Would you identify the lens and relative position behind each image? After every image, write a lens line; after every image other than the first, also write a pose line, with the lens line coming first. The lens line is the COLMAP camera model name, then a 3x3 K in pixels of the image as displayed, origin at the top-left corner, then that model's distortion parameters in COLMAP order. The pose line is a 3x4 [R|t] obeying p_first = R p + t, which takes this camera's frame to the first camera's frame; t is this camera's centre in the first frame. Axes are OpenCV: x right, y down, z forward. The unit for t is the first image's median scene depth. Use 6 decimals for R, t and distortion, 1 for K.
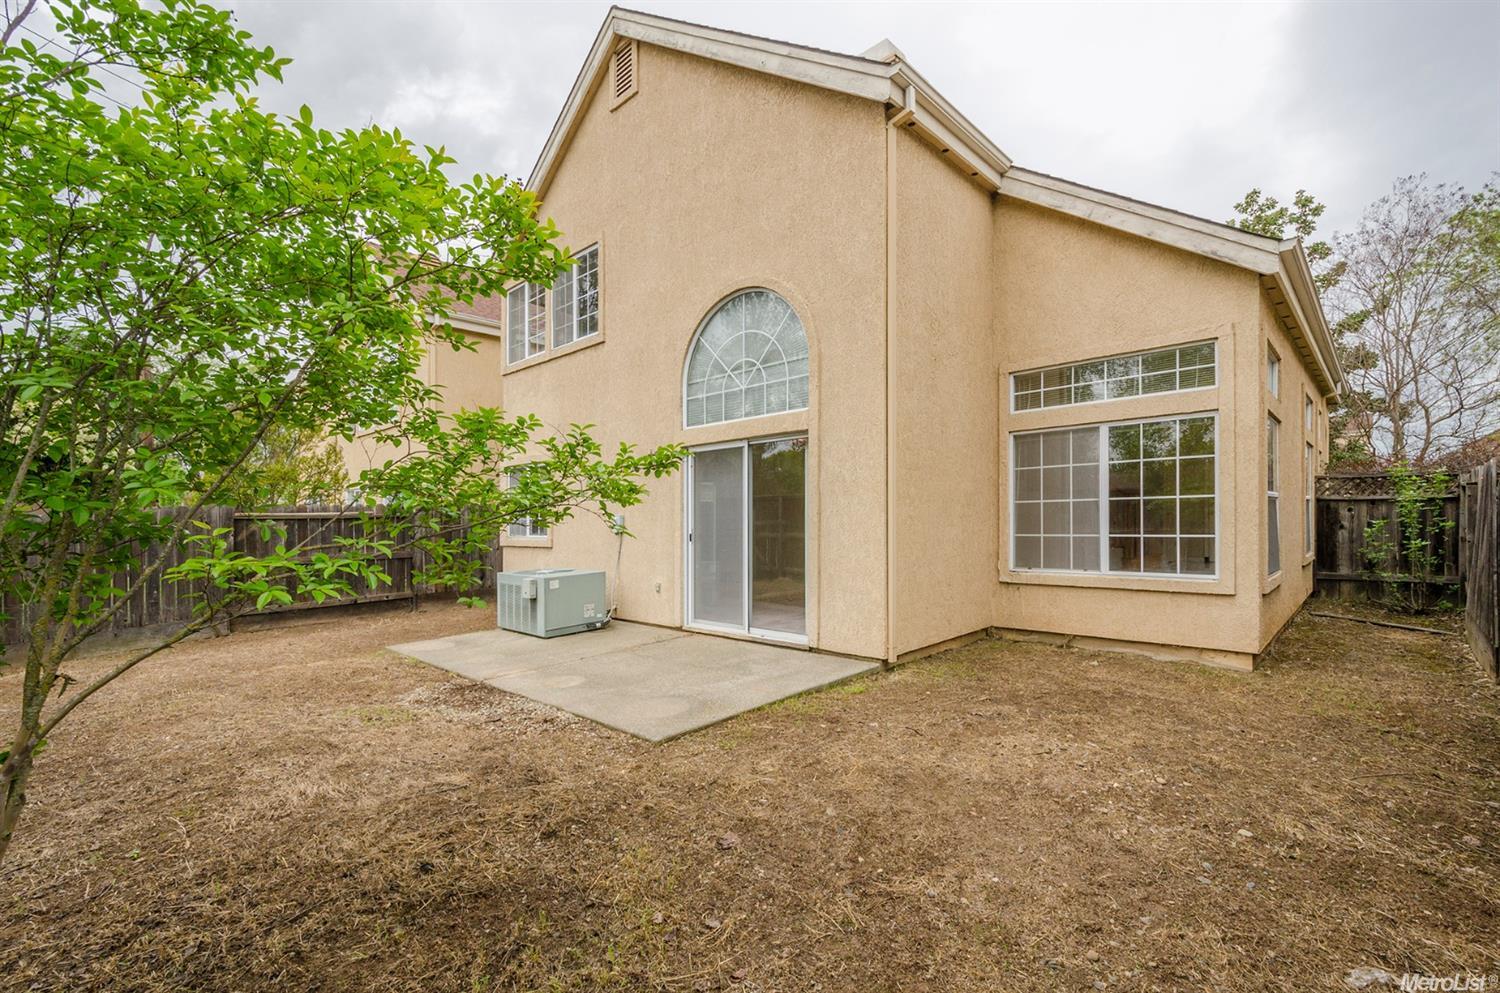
lens RADIAL K [[691.5, 0, 756.4], [0, 691.5, 504.5], [0, 0, 1]] dist [0.018784, -0.003461]
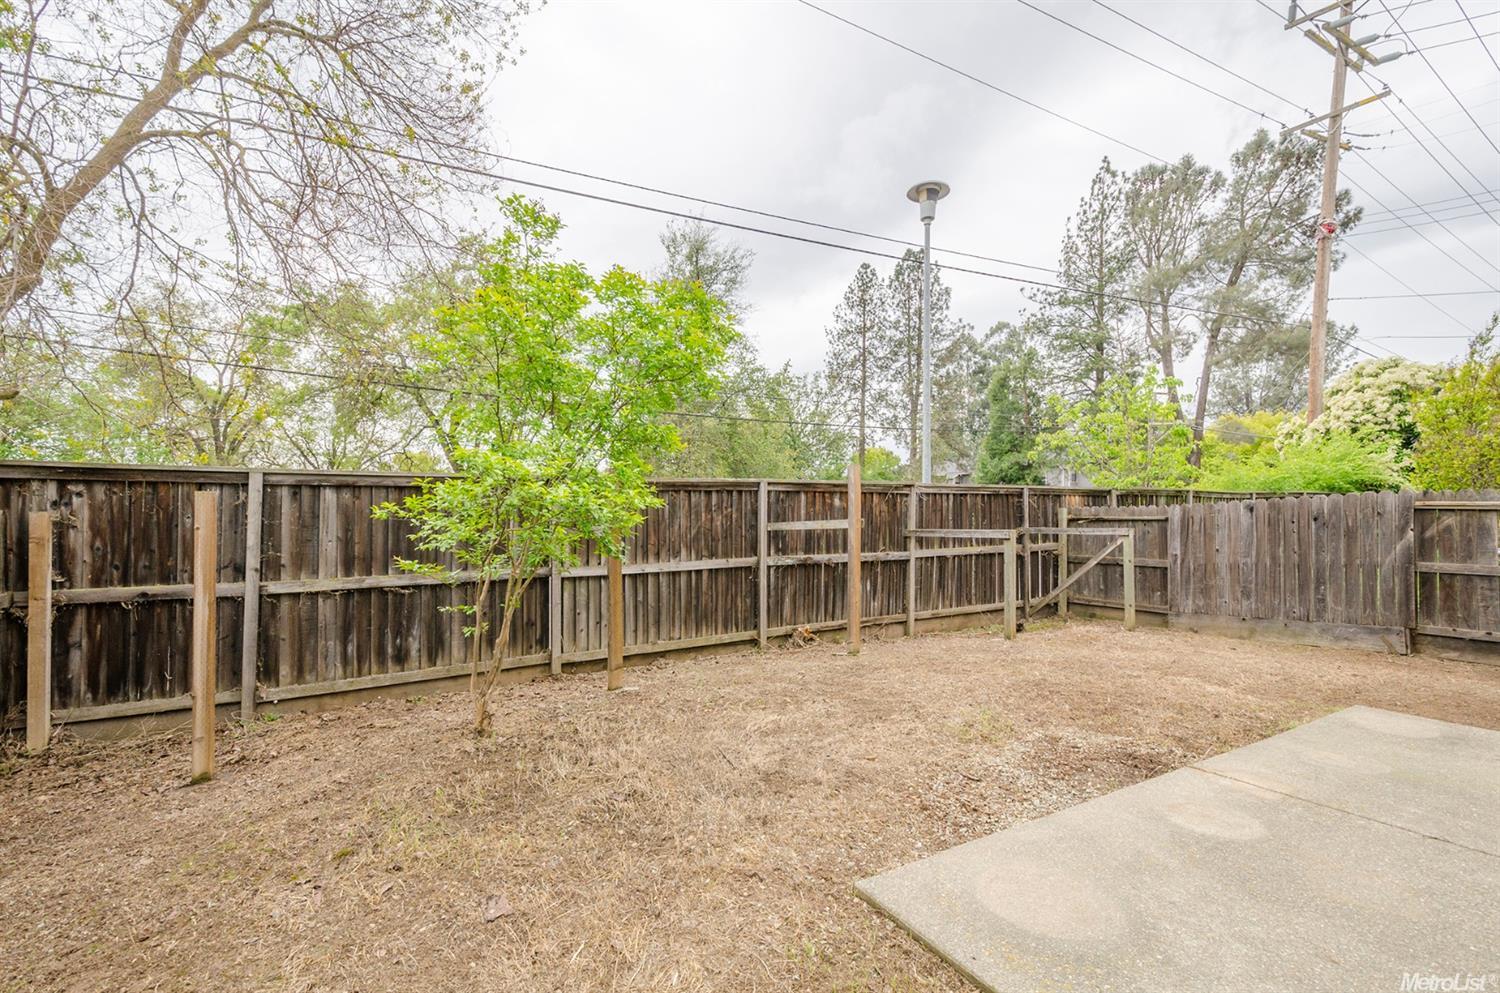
lens RADIAL K [[691.5, 0, 748.9], [0, 691.5, 500.5], [0, 0, 1]] dist [0.018784, -0.003461]
pose [[-0.309182, 0.002791, -0.950999, 0.369643], [0.014599, 0.999892, -0.001812, 0.004067], [0.950891, -0.014444, -0.309190, 0.885365]]
